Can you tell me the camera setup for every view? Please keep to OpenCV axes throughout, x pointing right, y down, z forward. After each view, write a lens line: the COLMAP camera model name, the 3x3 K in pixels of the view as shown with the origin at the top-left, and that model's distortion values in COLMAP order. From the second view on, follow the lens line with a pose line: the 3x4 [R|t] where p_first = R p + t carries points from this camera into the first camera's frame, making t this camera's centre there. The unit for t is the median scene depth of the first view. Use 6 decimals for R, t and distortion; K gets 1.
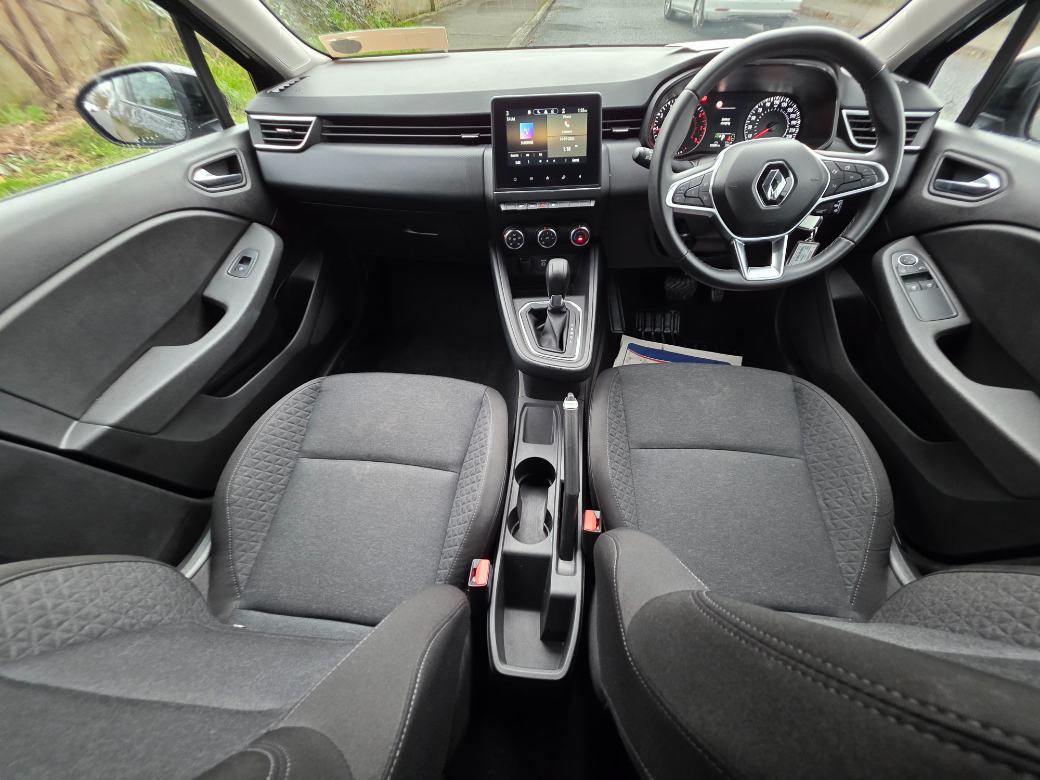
lens RADIAL K [[412.7, 0, 520.0], [0, 412.7, 390.0], [0, 0, 1]] dist [-0.000551, -0.000218]
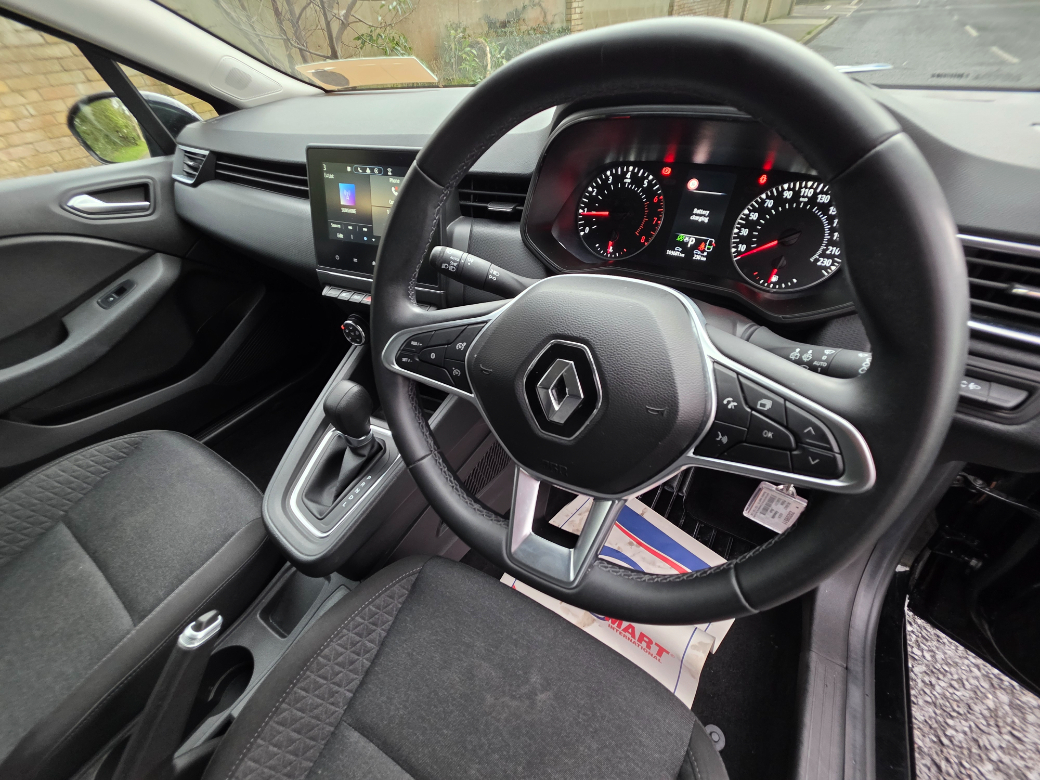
lens RADIAL K [[412.7, 0, 520.0], [0, 412.7, 390.0], [0, 0, 1]] dist [-0.000551, -0.000218]
pose [[0.897945, 0.273491, -0.344816, 0.546903], [-0.295050, 0.955424, -0.010552, -0.365717], [0.326559, 0.111212, 0.938611, 0.452332]]
